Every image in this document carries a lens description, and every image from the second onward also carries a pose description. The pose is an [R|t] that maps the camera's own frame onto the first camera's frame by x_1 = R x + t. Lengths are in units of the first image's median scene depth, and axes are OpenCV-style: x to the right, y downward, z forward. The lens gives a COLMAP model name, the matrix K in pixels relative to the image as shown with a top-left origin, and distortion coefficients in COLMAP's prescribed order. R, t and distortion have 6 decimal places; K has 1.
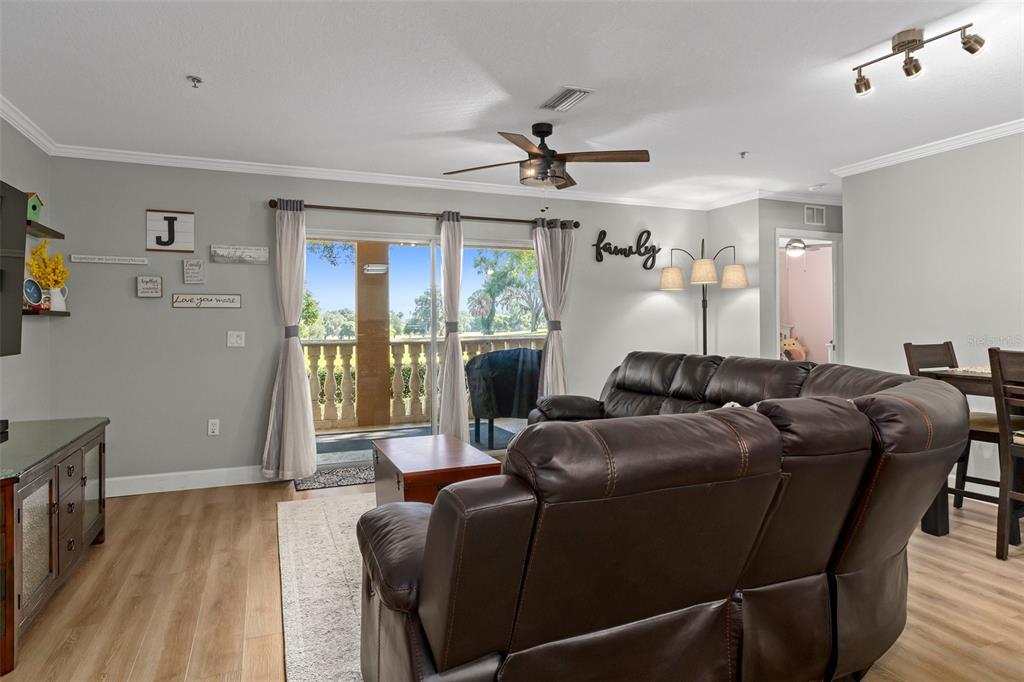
lens RADIAL K [[594.0, 0, 512.0], [0, 594.0, 320.3], [0, 0, 1]] dist [0.002144, 0.000541]
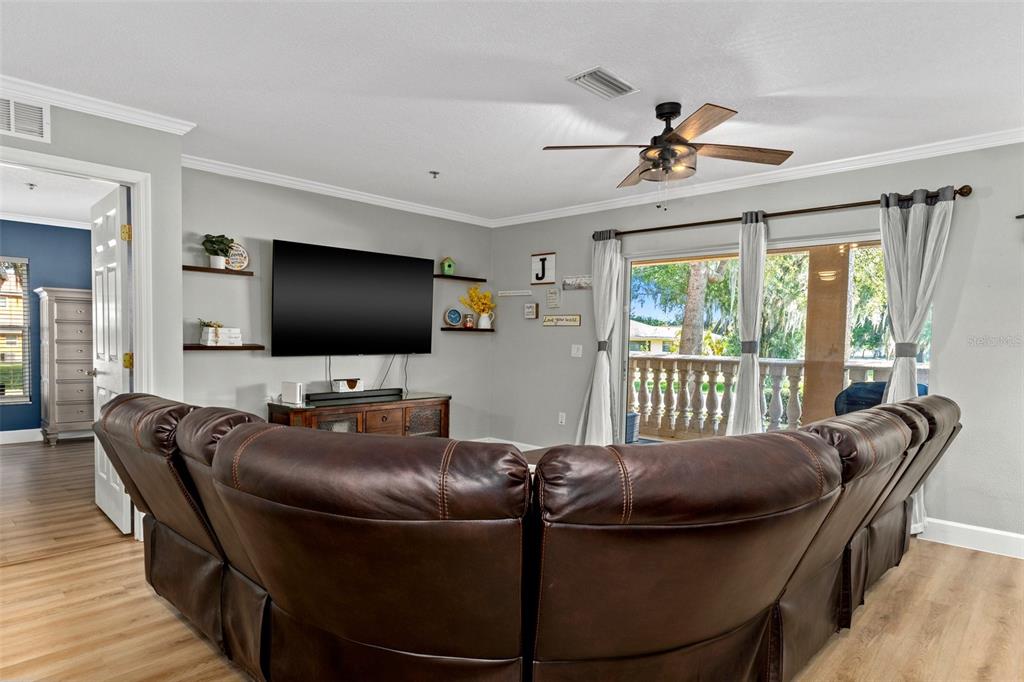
lens RADIAL K [[588.6, 0, 512.1], [0, 588.6, 366.5], [0, 0, 1]] dist [-0.042212, -0.000100]
pose [[0.403777, 0.056674, -0.913100, 0.623889], [-0.013774, 0.998343, 0.055874, -0.002856], [0.914754, -0.009983, 0.403889, 0.395619]]
